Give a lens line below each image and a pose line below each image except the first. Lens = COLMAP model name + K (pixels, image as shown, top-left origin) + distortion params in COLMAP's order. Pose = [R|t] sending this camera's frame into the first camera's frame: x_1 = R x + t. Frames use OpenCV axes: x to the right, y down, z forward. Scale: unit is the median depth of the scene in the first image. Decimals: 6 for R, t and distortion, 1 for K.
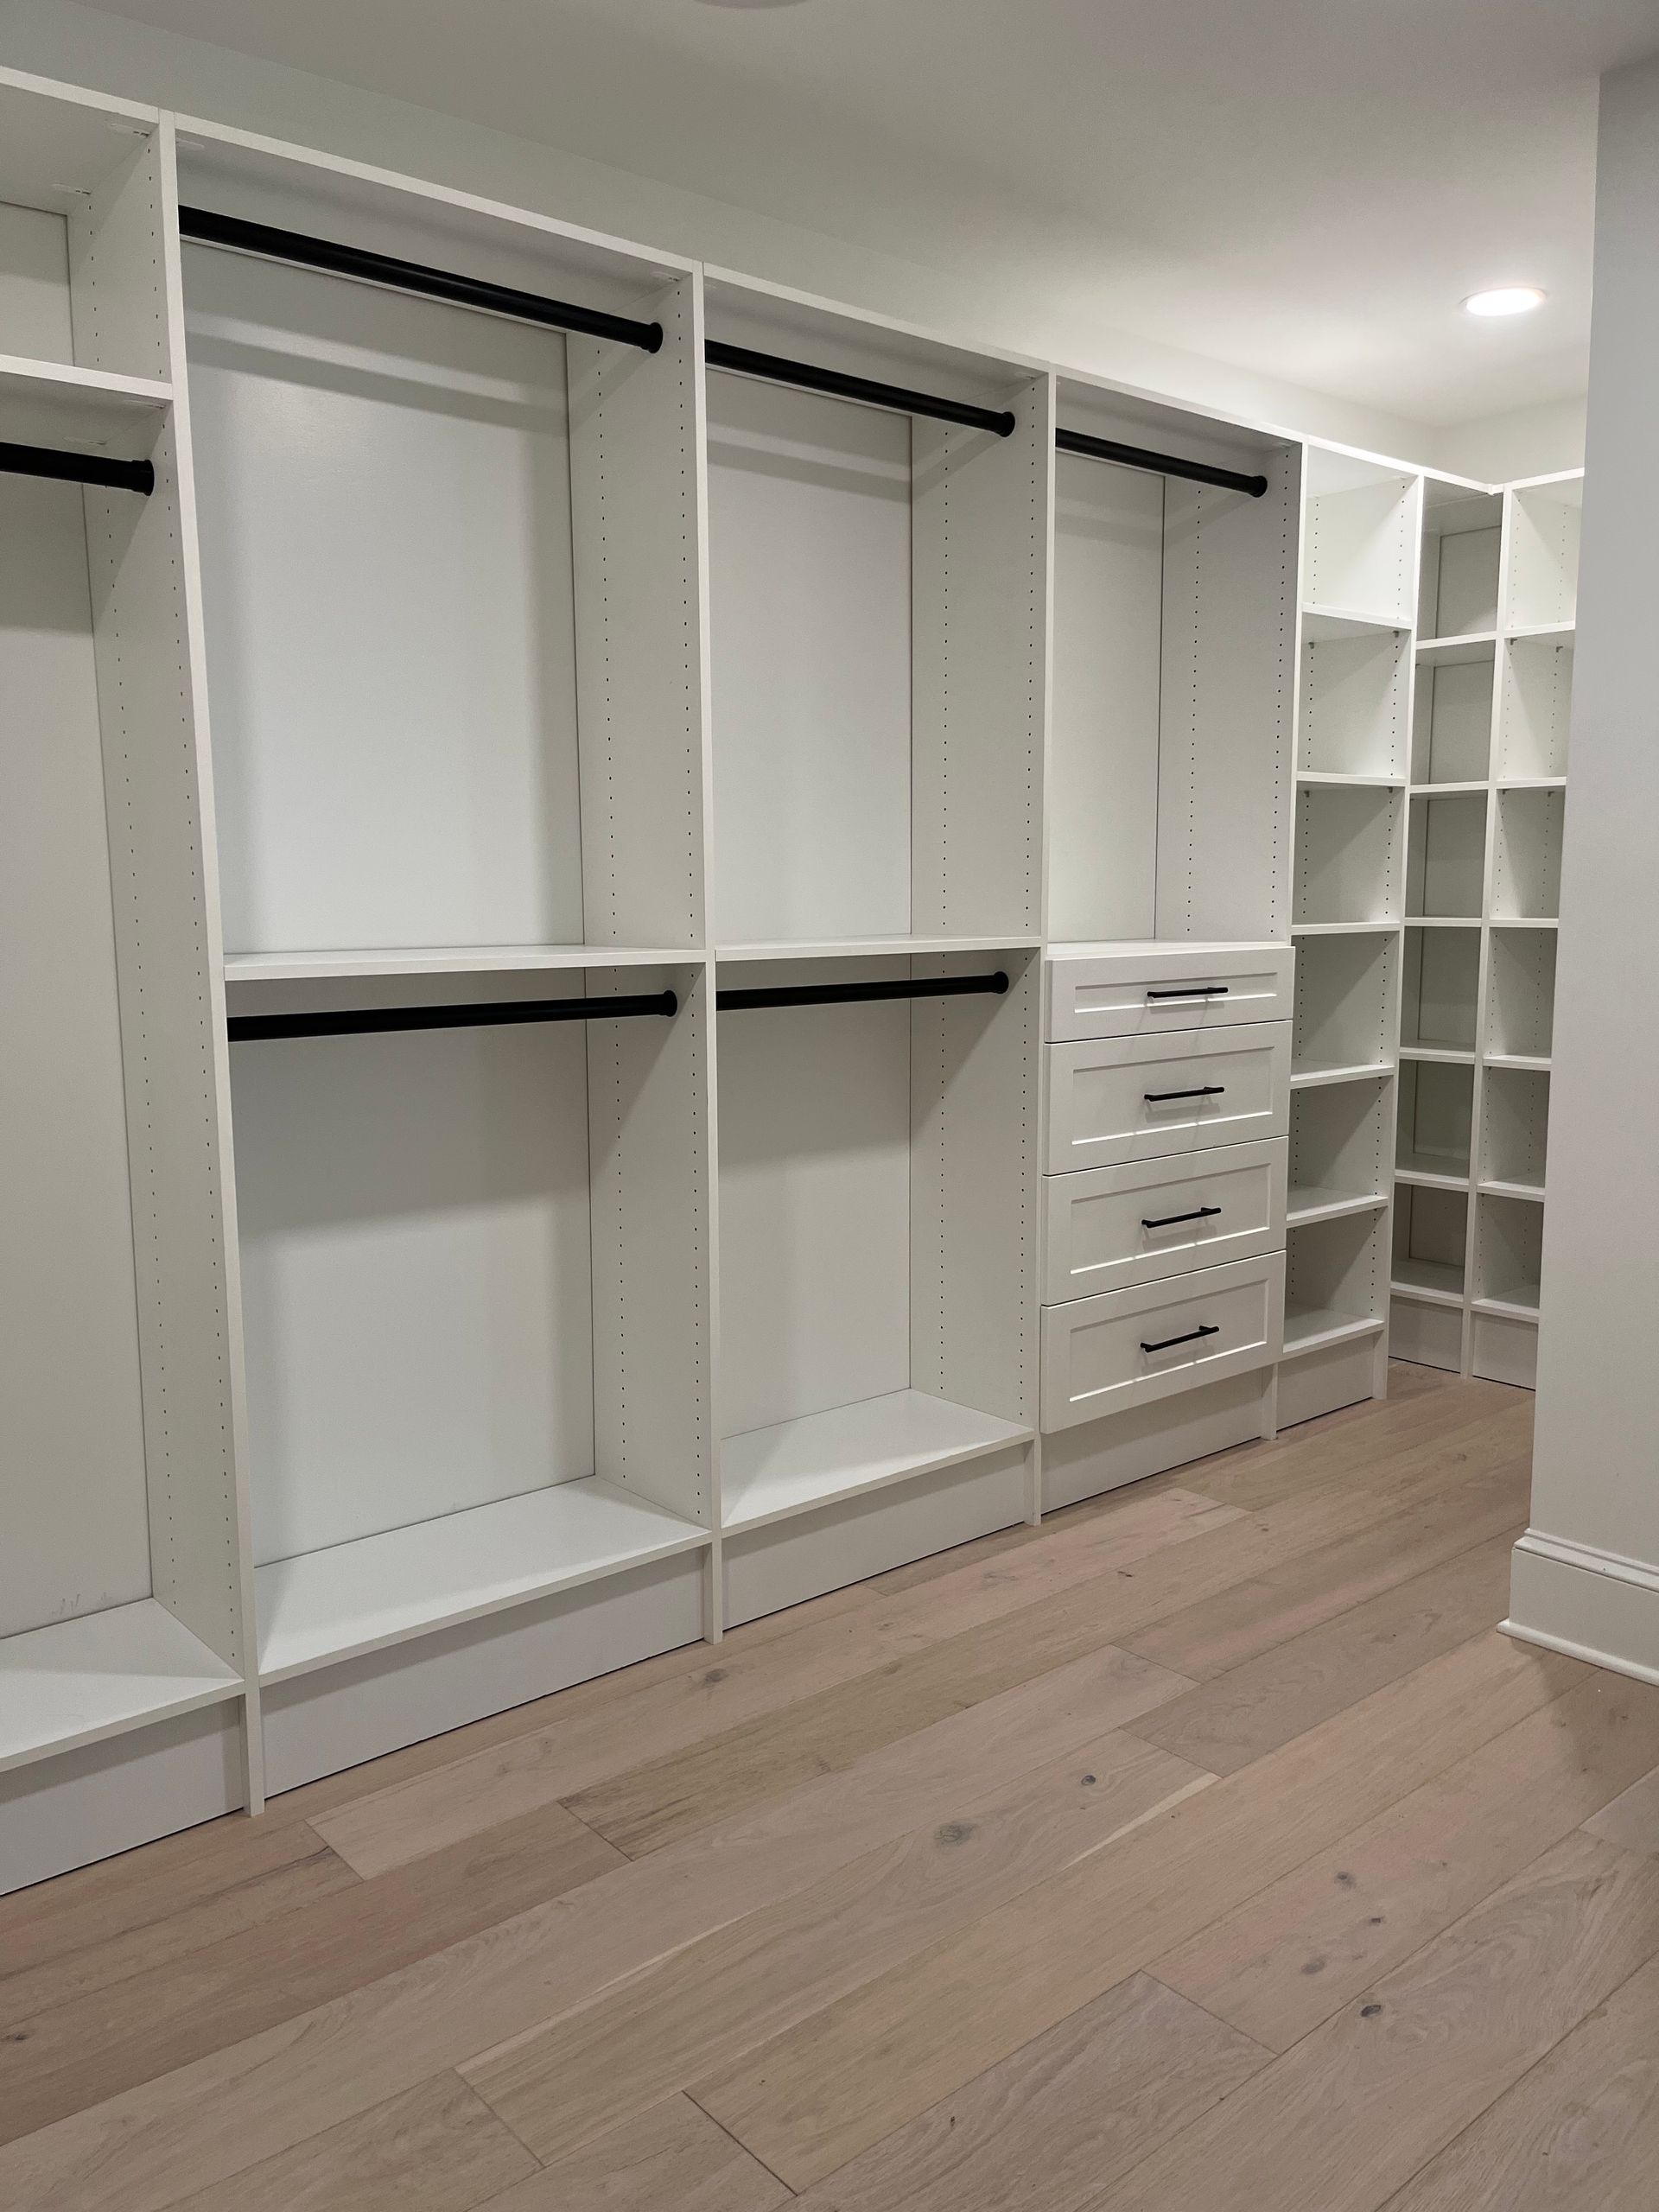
lens RADIAL K [[1655.2, 0, 817.0], [0, 1655.2, 1106.7], [0, 0, 1]] dist [0.054864, -0.078813]
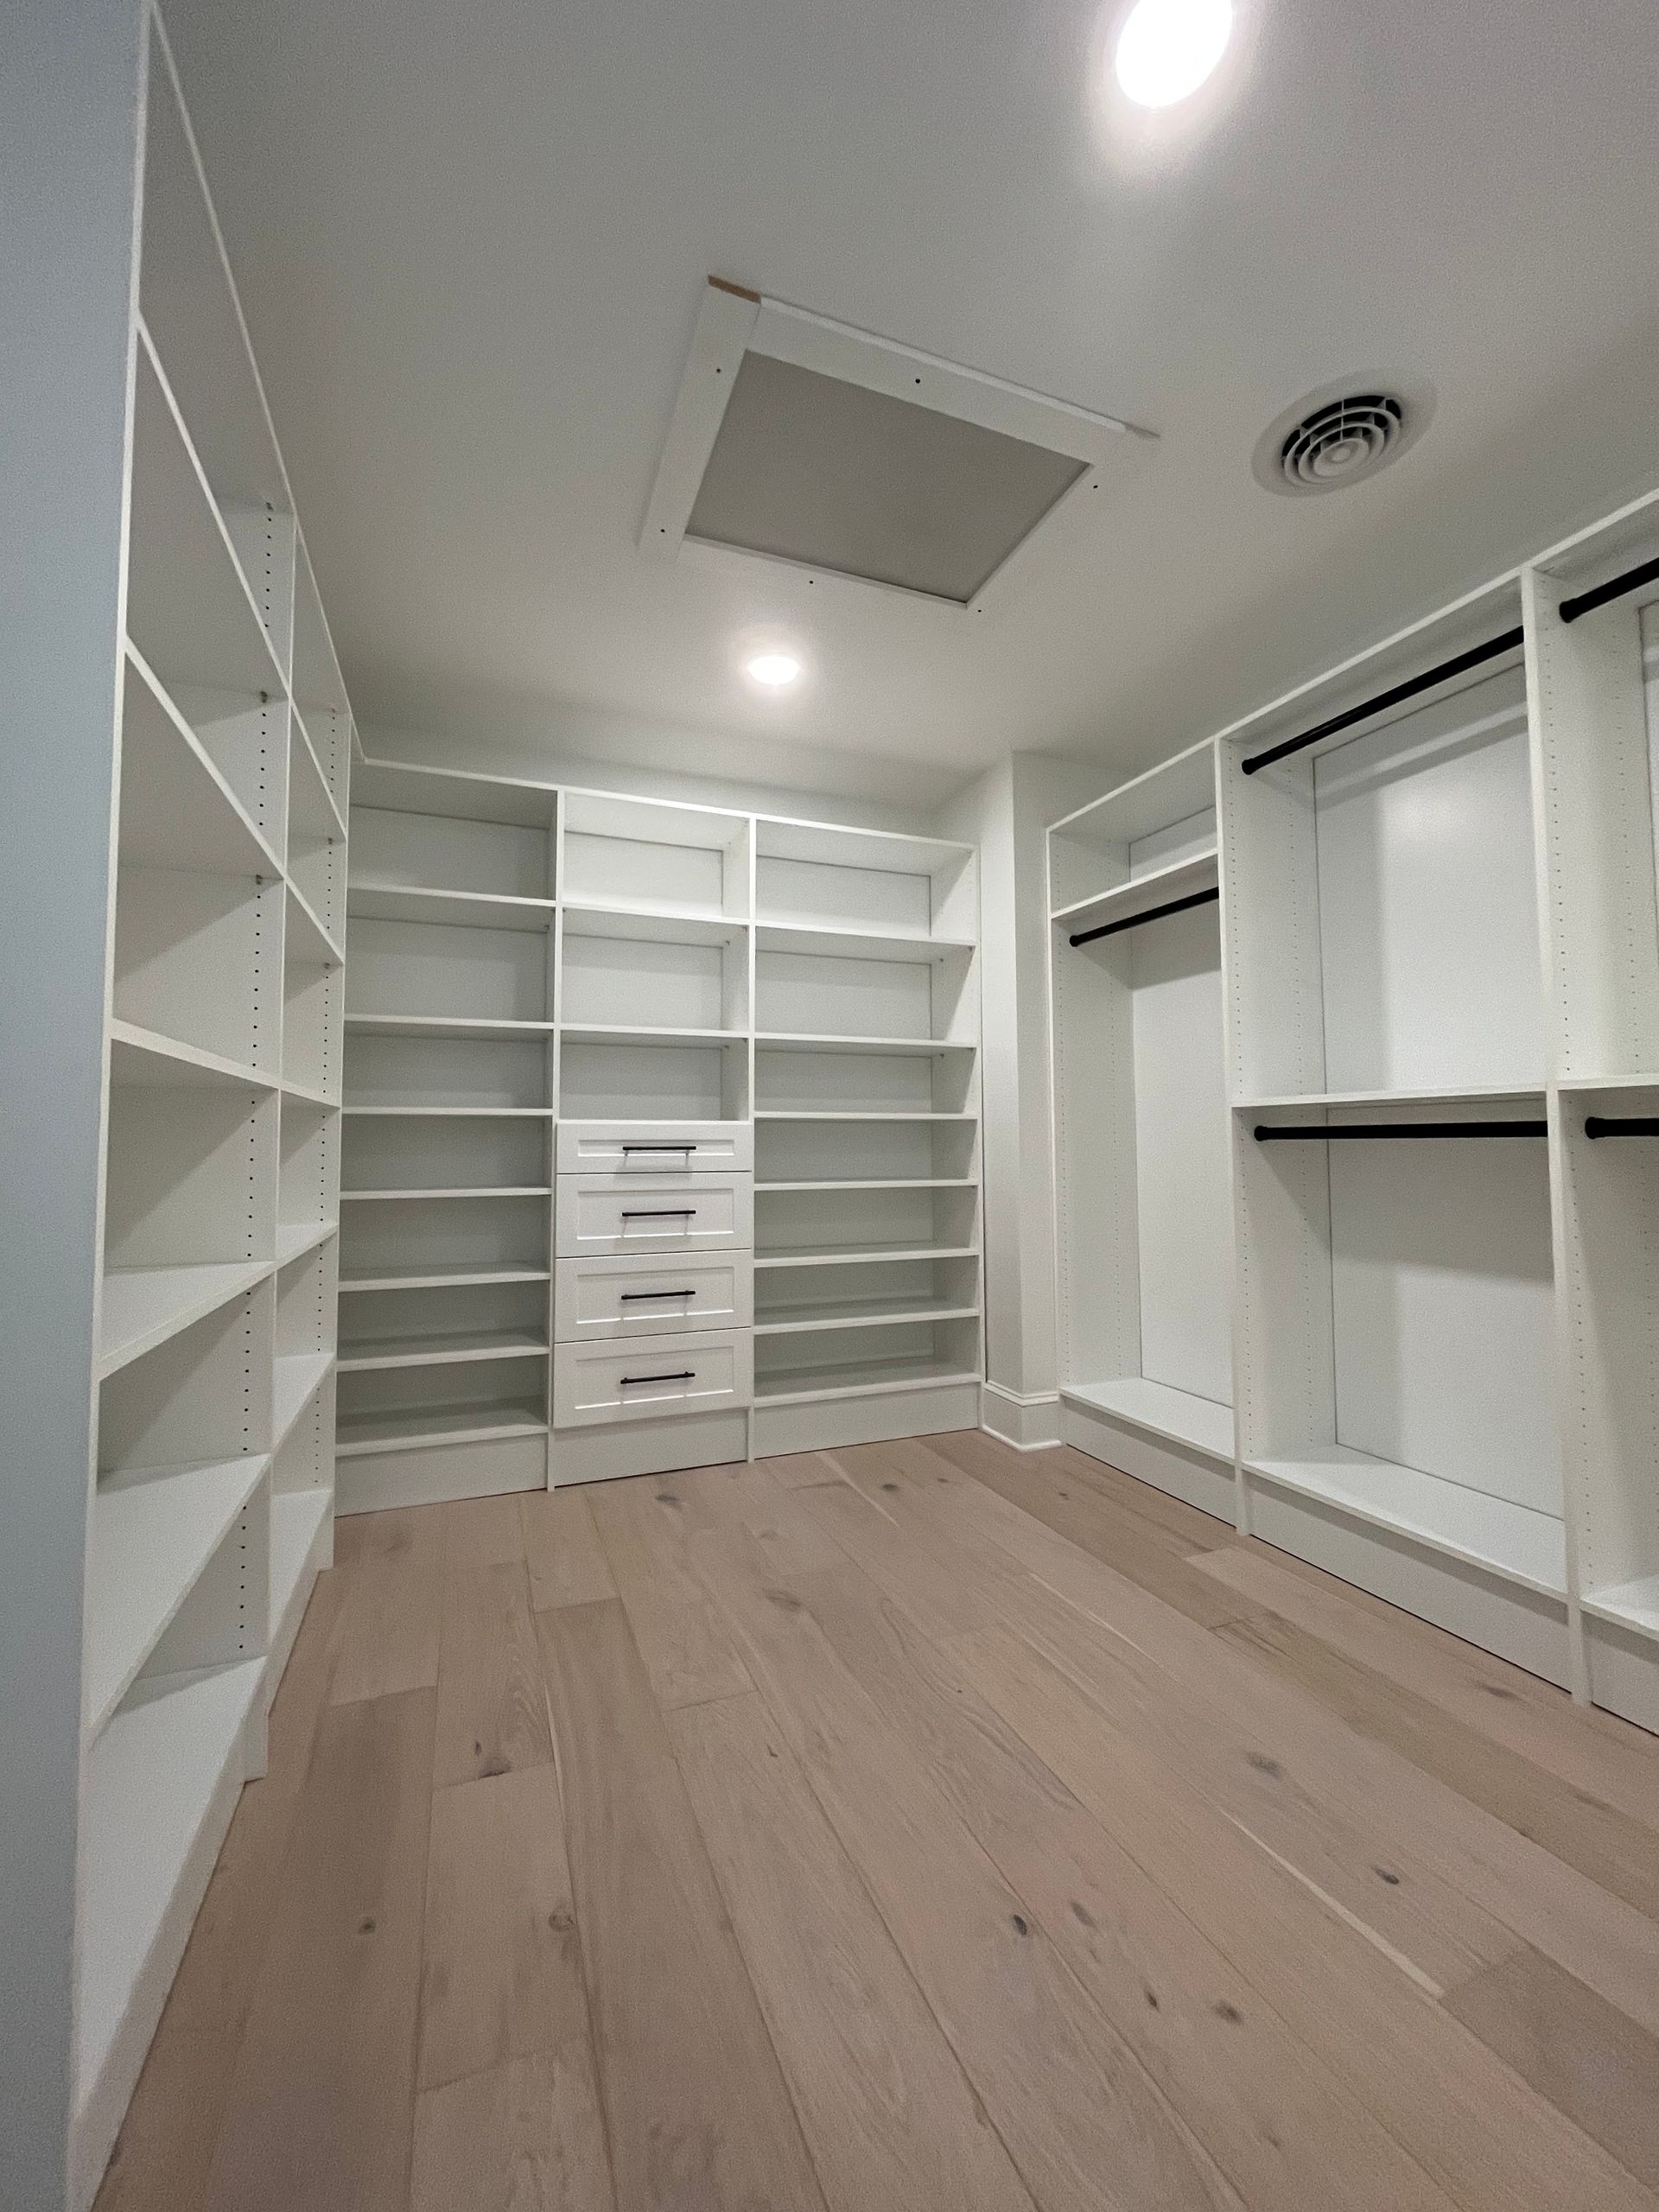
lens RADIAL K [[889.4, 0, 835.4], [0, 889.4, 1103.4], [0, 0, 1]] dist [0.000671, 0.000233]
pose [[-0.302990, -0.024202, -0.952686, 0.704130], [-0.100208, 0.994945, 0.006594, -0.034749], [0.947711, 0.097465, -0.303883, 0.702822]]
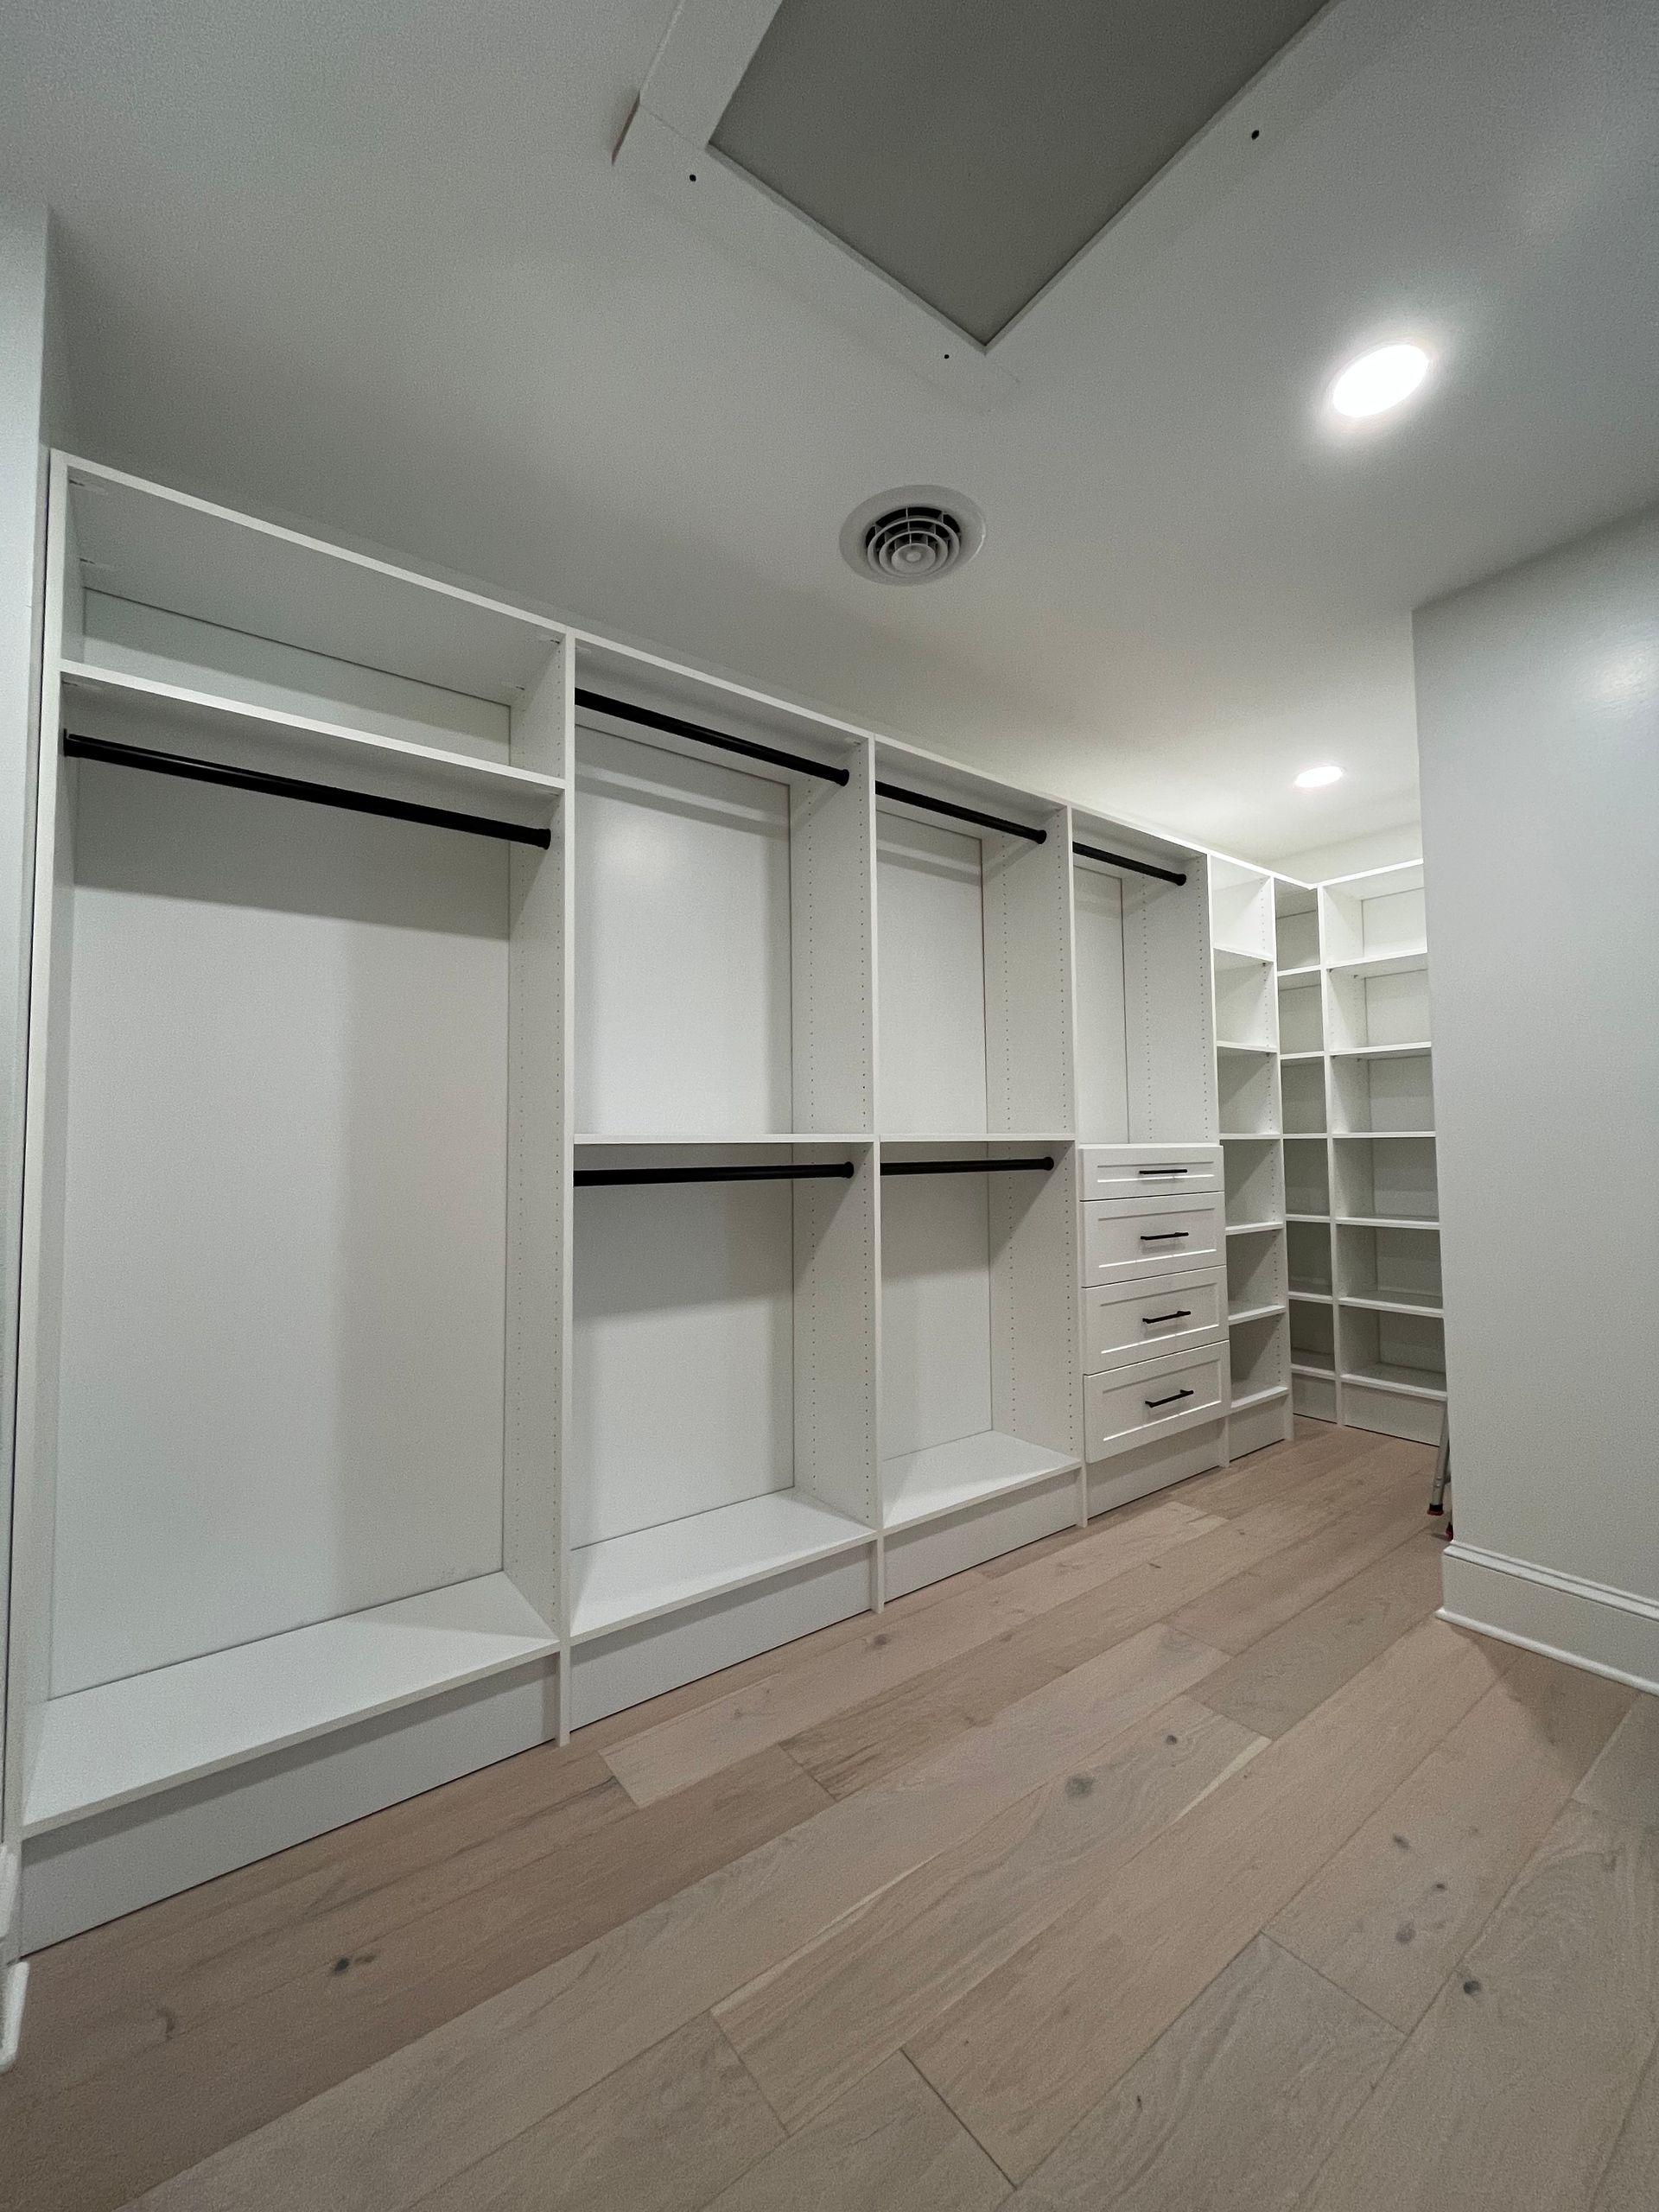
lens RADIAL K [[889.2, 0, 827.7], [0, 889.2, 1097.1], [0, 0, 1]] dist [-0.008377, -0.000133]
pose [[0.998033, -0.005457, -0.062458, -0.057981], [-0.006052, 0.983166, -0.182614, 0.023519], [0.062403, 0.182632, 0.981199, 0.166955]]
